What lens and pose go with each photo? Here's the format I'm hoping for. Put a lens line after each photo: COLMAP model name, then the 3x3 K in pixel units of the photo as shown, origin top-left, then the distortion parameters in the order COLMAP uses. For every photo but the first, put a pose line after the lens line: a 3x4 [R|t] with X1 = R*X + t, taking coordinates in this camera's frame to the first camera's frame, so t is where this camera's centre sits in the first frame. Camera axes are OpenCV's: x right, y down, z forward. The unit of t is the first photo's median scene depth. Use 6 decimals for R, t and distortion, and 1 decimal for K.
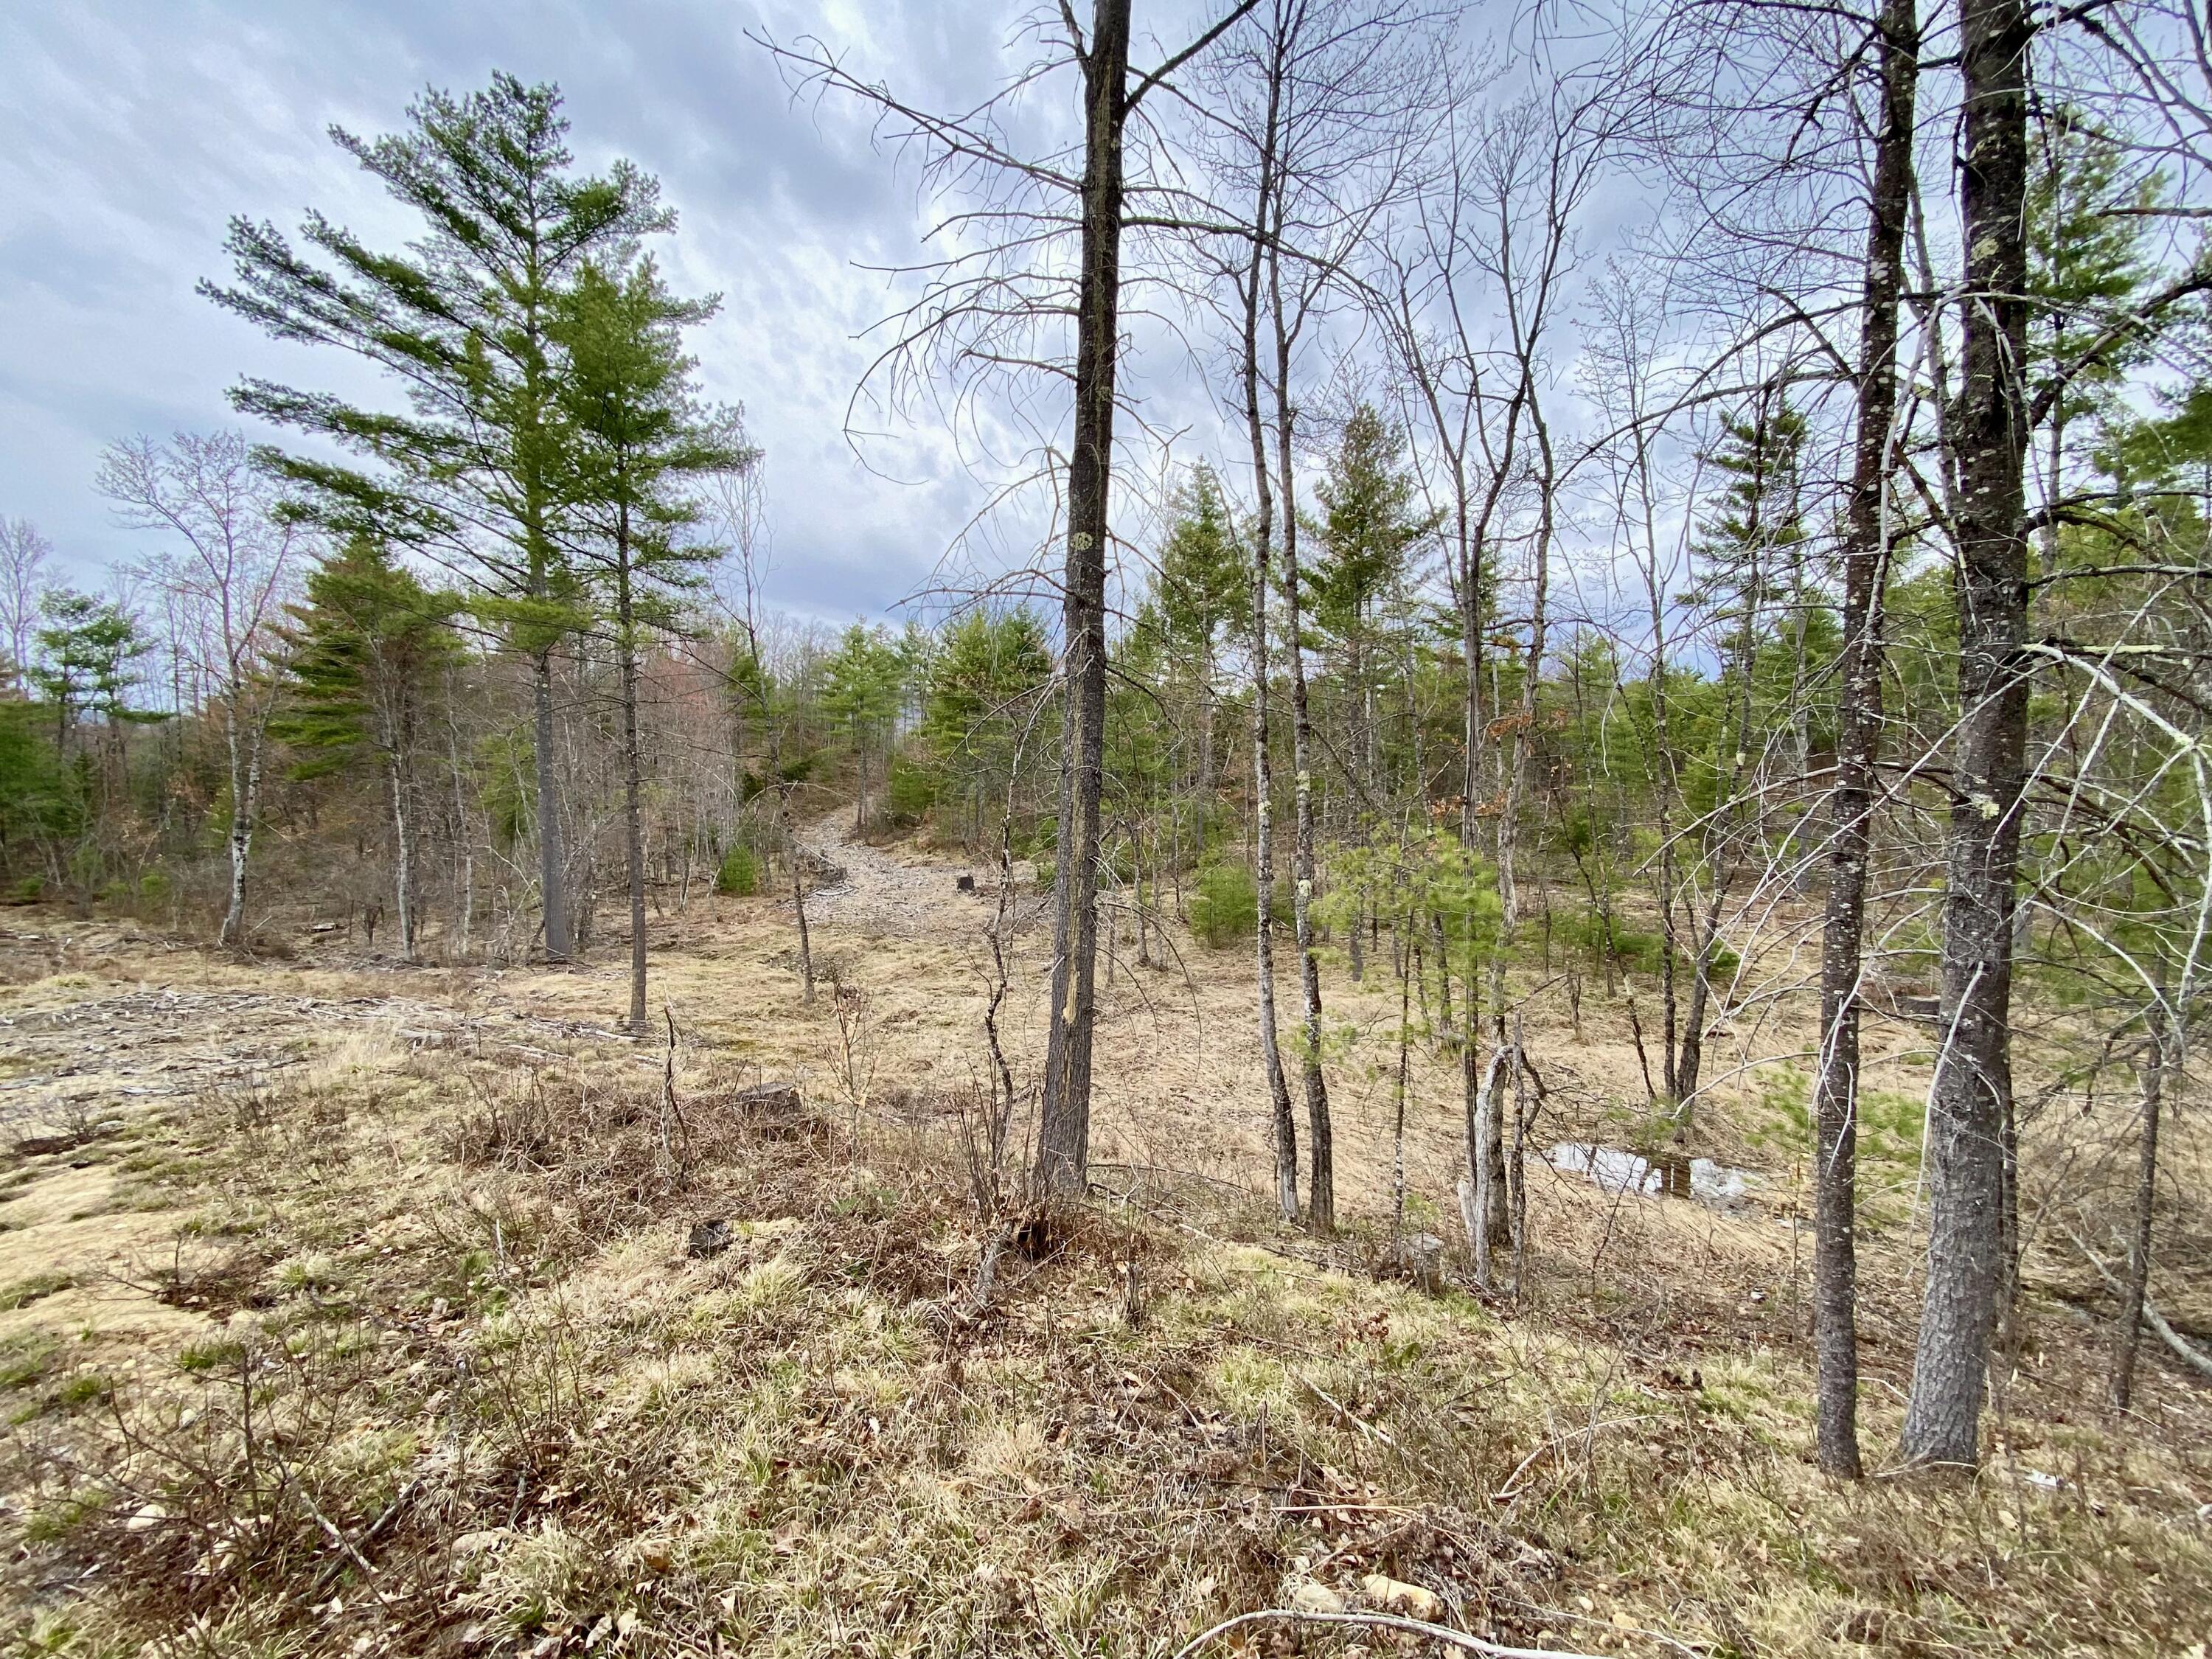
lens RADIAL K [[894.2, 0, 1100.5], [0, 894.2, 824.6], [0, 0, 1]] dist [0.018621, -0.020761]
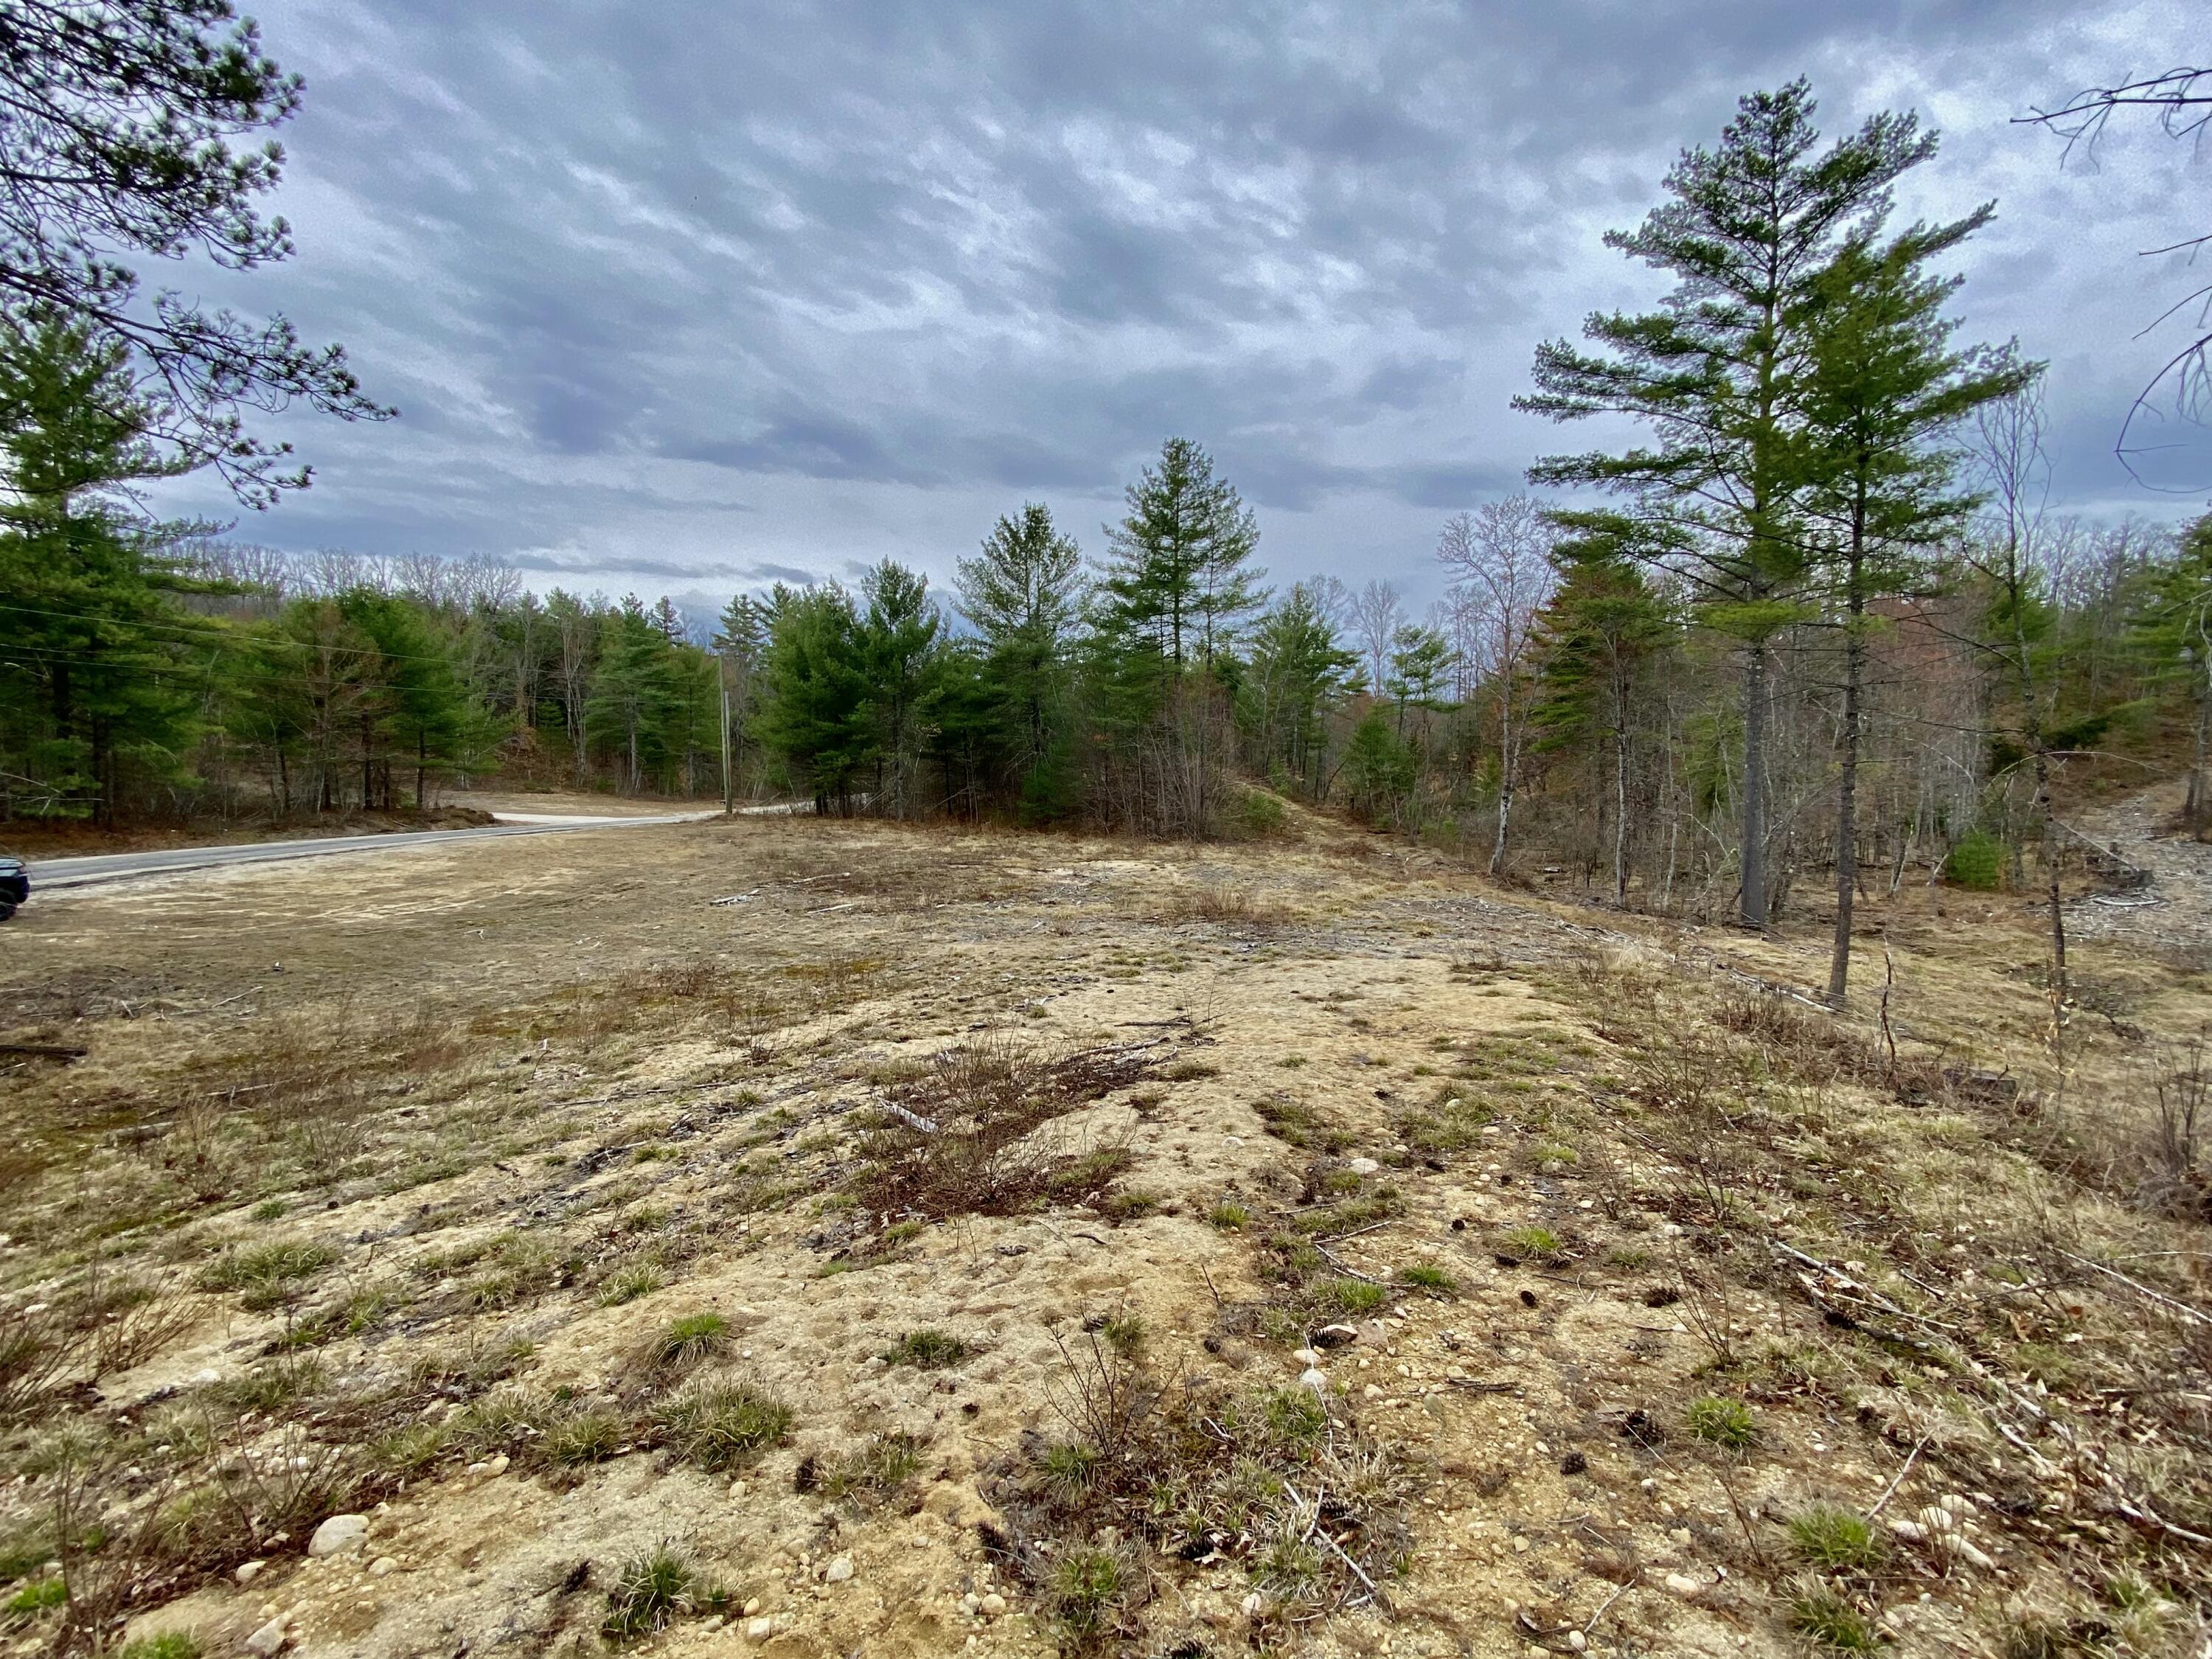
lens RADIAL K [[894.2, 0, 1100.5], [0, 894.2, 824.6], [0, 0, 1]] dist [0.018621, -0.020761]
pose [[0.396608, 0.070448, -0.915281, 0.057141], [-0.033304, 0.997499, 0.062345, -0.010355], [0.917384, 0.005756, 0.397963, -0.136450]]
